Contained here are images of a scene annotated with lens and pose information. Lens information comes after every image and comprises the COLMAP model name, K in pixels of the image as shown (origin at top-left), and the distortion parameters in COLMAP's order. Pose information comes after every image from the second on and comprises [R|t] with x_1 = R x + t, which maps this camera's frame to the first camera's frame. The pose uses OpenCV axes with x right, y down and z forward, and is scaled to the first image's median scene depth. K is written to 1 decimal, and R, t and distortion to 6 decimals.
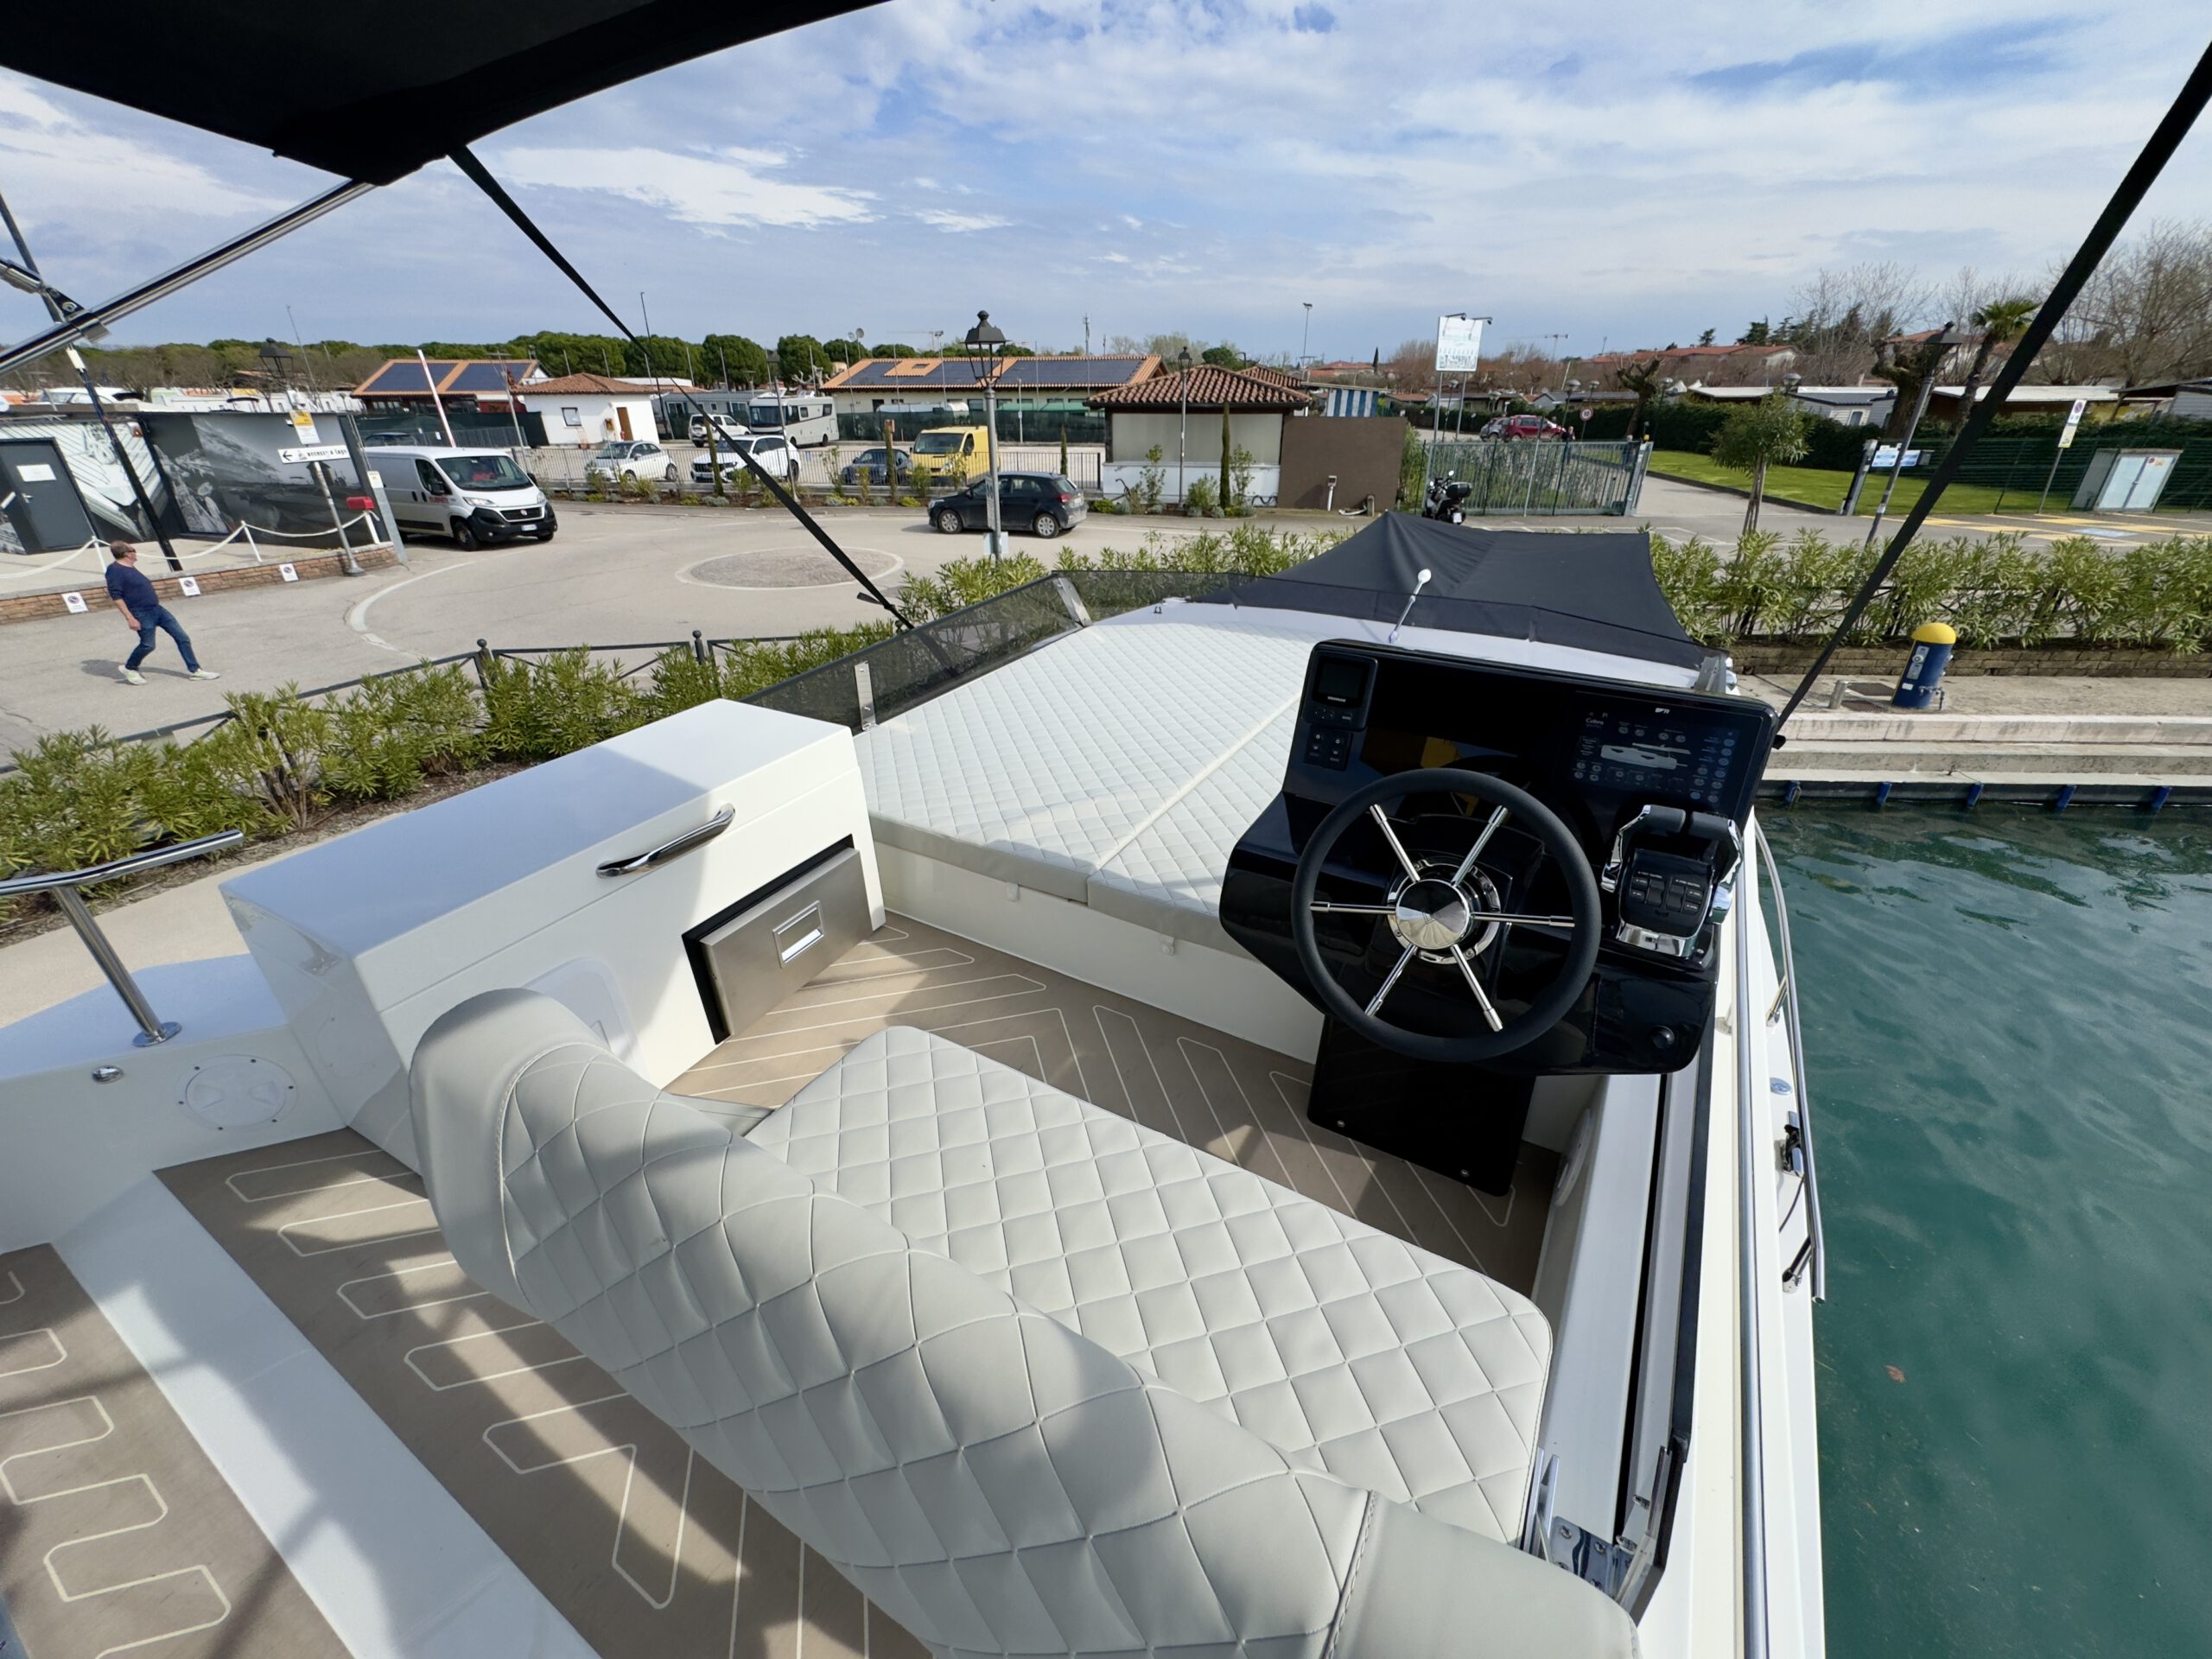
lens RADIAL K [[876.2, 0, 1106.0], [0, 876.2, 829.5], [0, 0, 1]] dist [-0.002113, -0.000108]
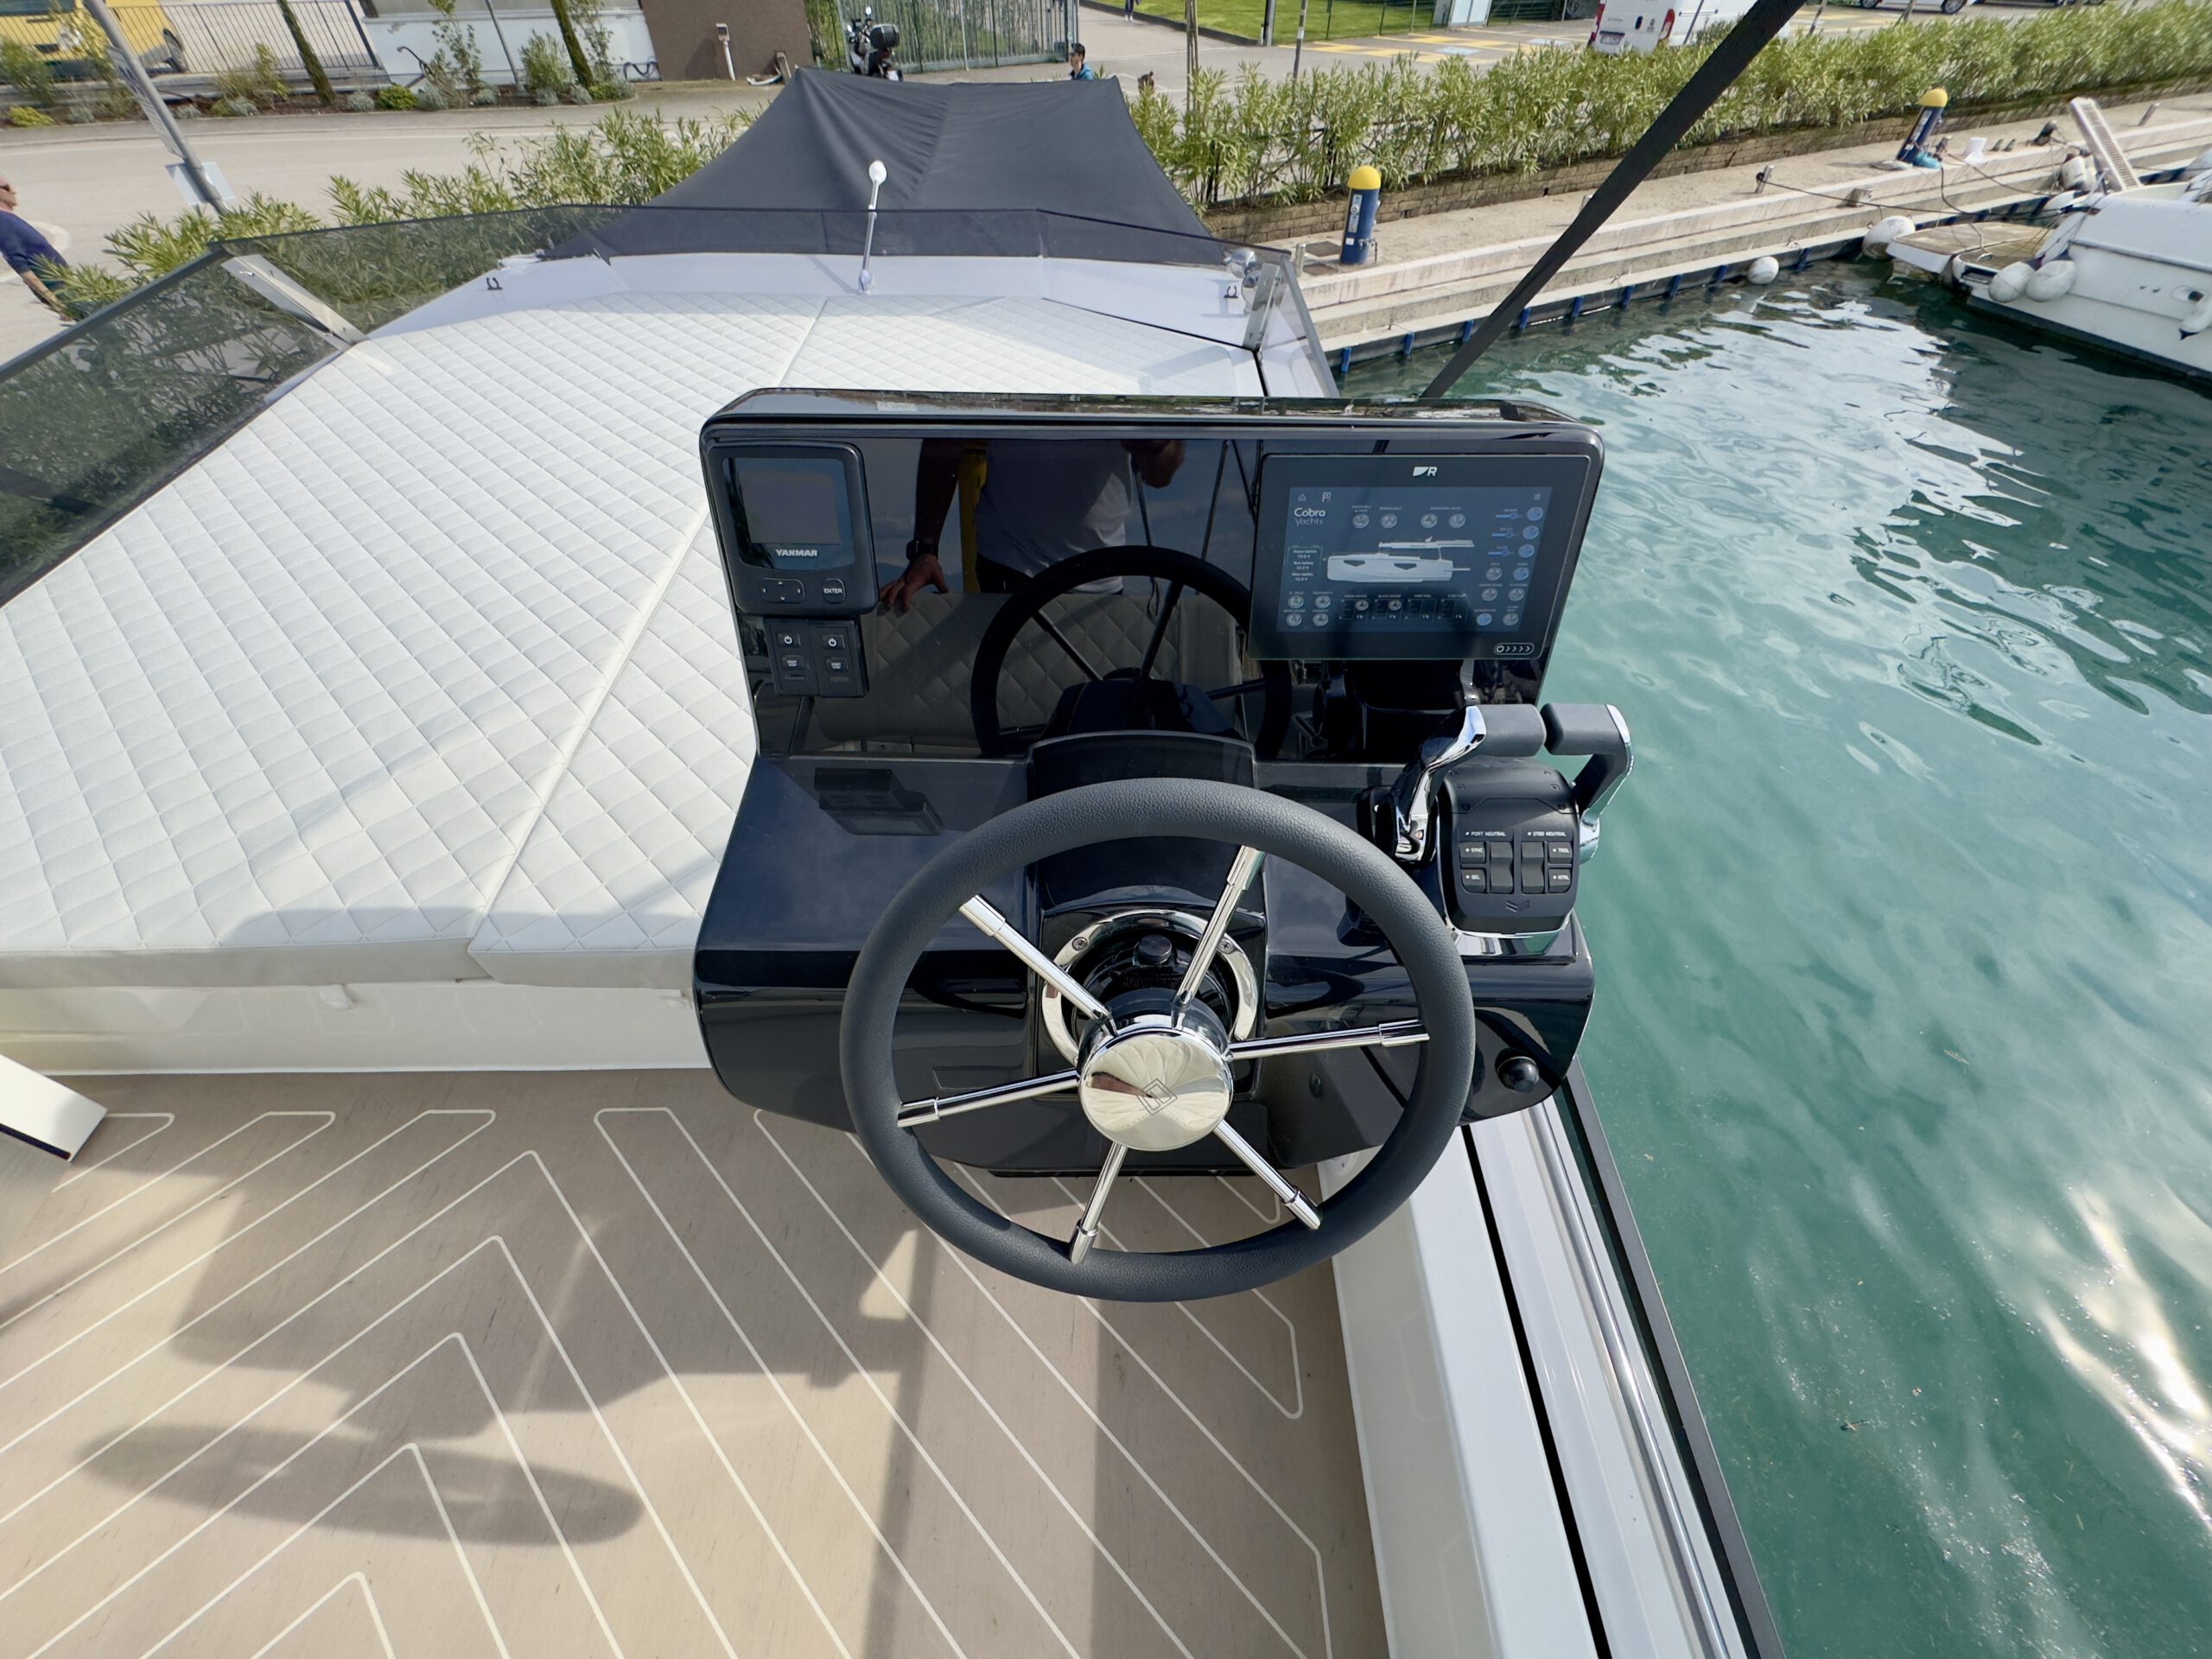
lens RADIAL K [[885.1, 0, 1097.3], [0, 885.1, 828.7], [0, 0, 1]] dist [-0.002536, 0.000020]
pose [[0.858068, -0.373734, 0.352196, 0.010419], [0.228039, 0.891801, 0.390755, -0.008615], [-0.460127, -0.254980, 0.850452, 0.027767]]
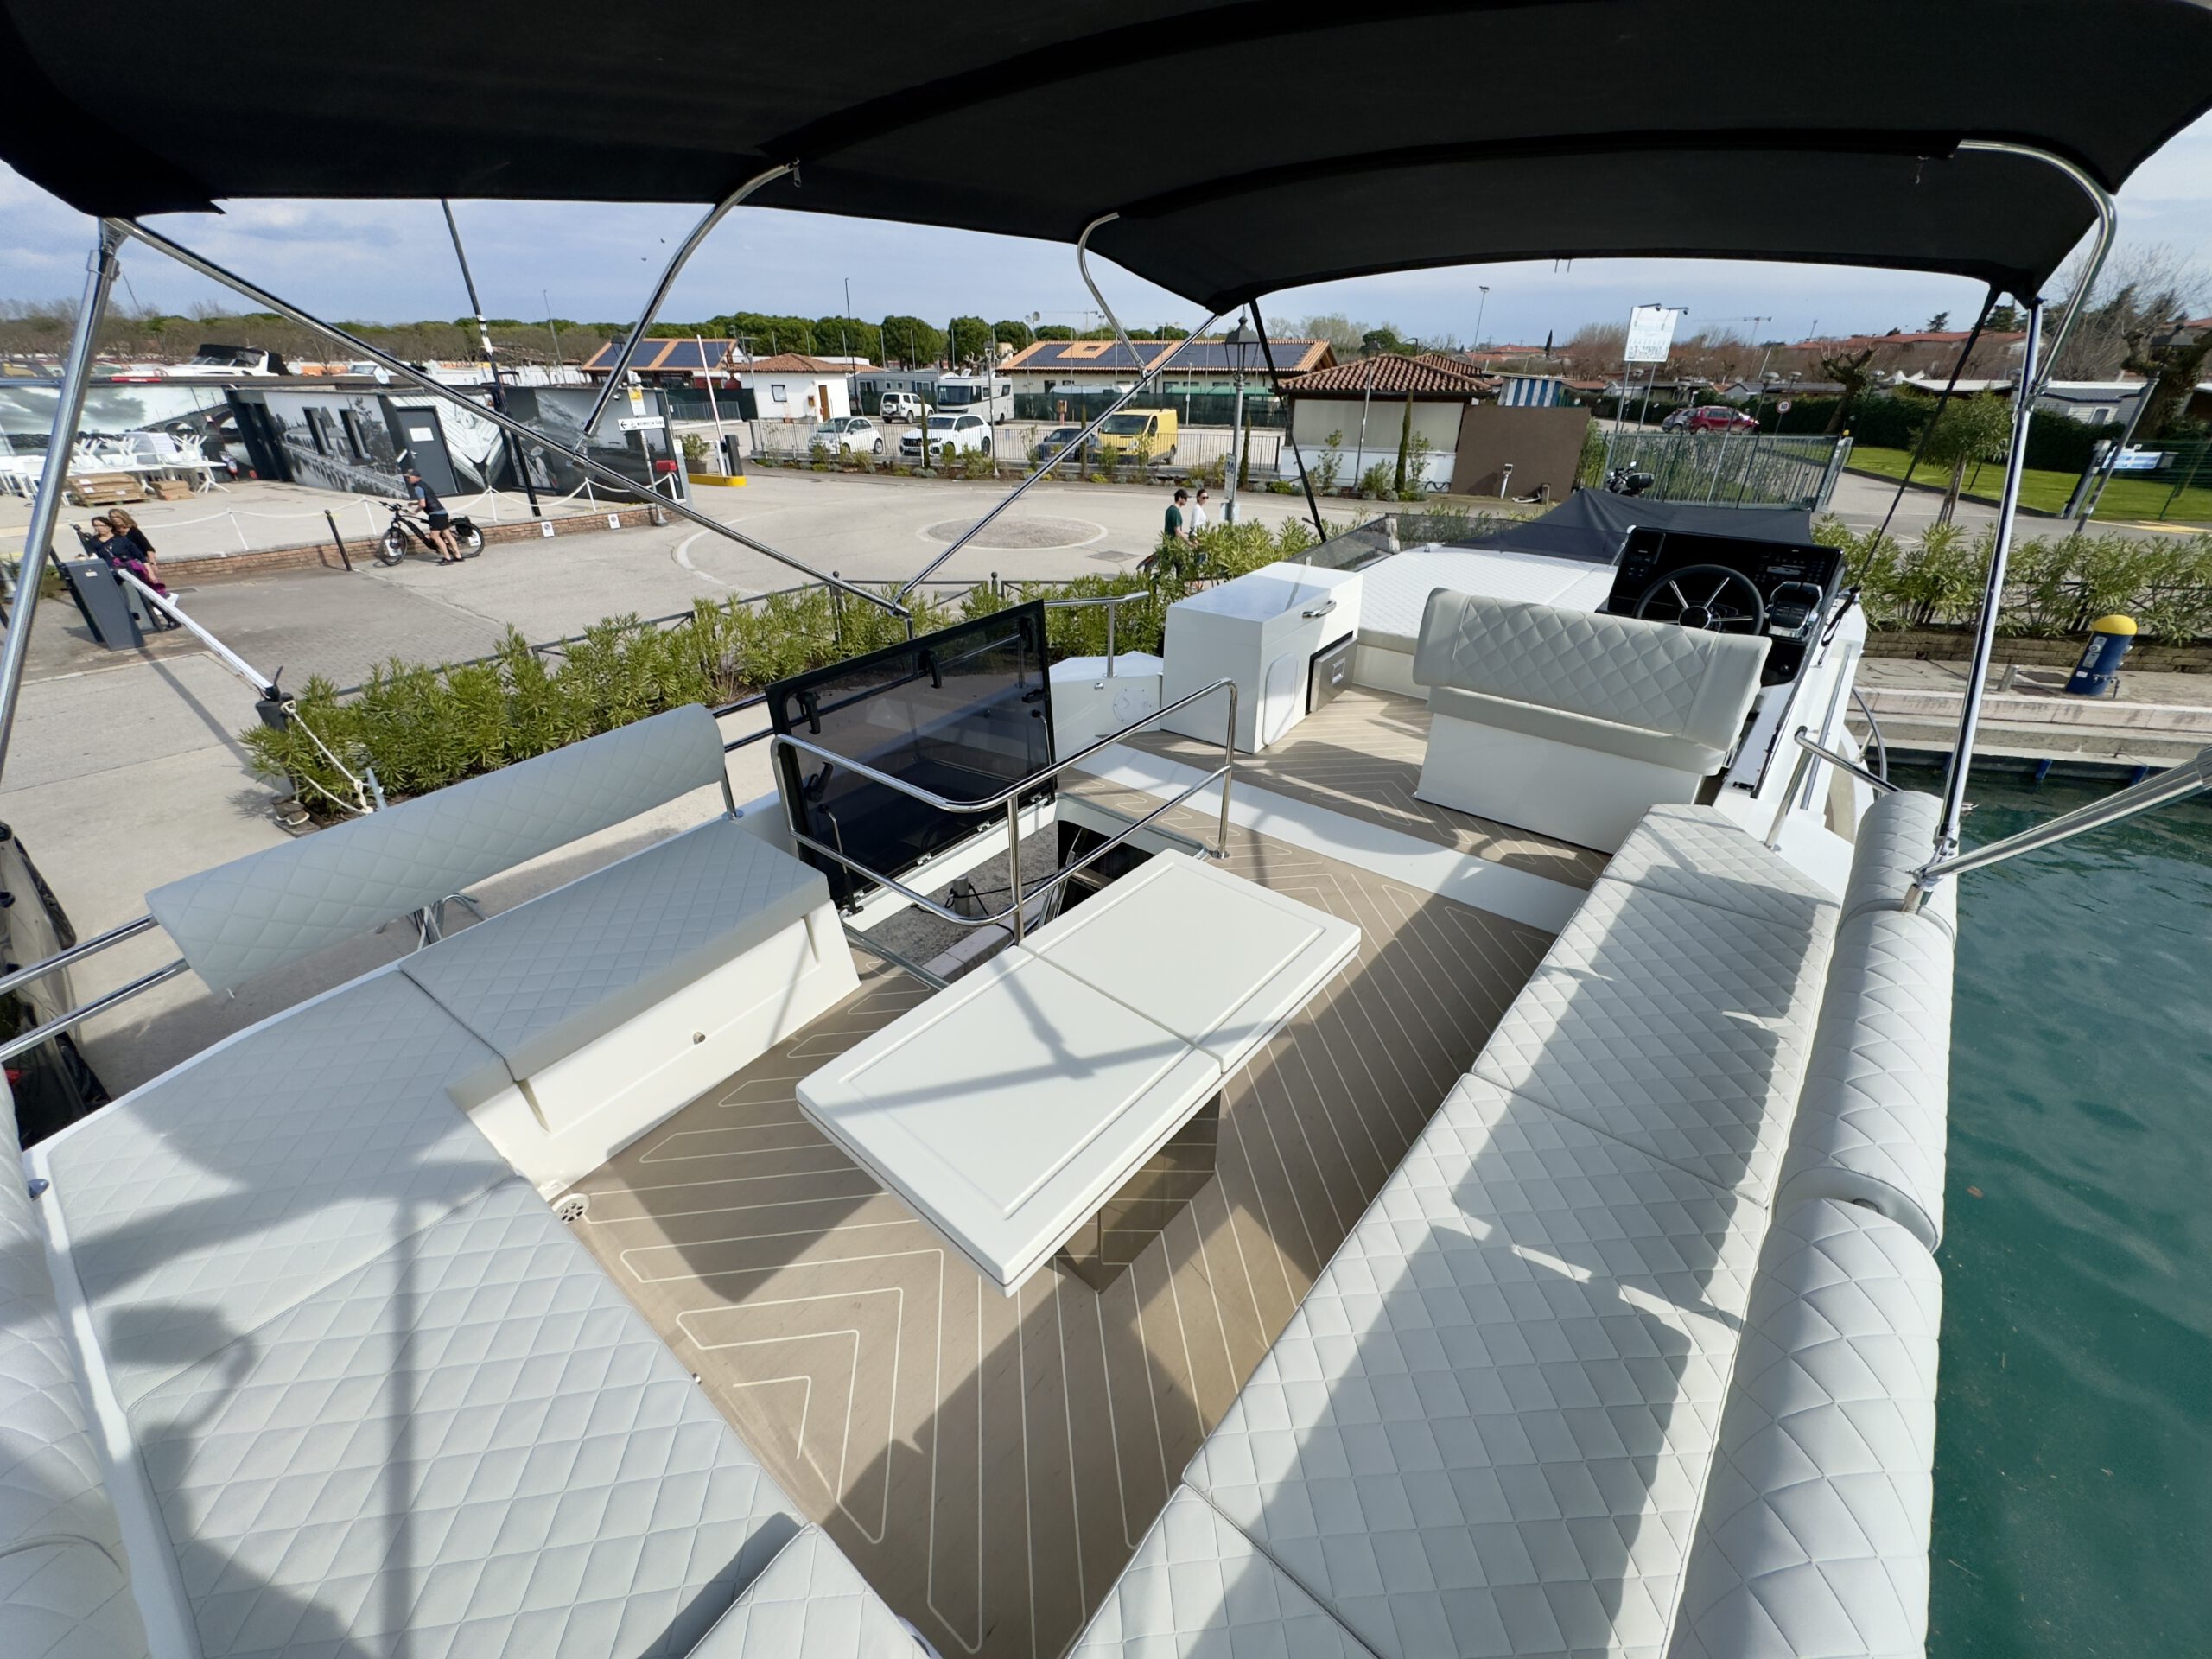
lens RADIAL K [[884.0, 0, 1108.3], [0, 884.0, 827.4], [0, 0, 1]] dist [-0.001023, -0.000290]
pose [[0.989334, 0.075957, -0.124297, -0.047082], [-0.074497, 0.997087, 0.016355, 0.041317], [0.125177, -0.006920, 0.992110, -0.094766]]
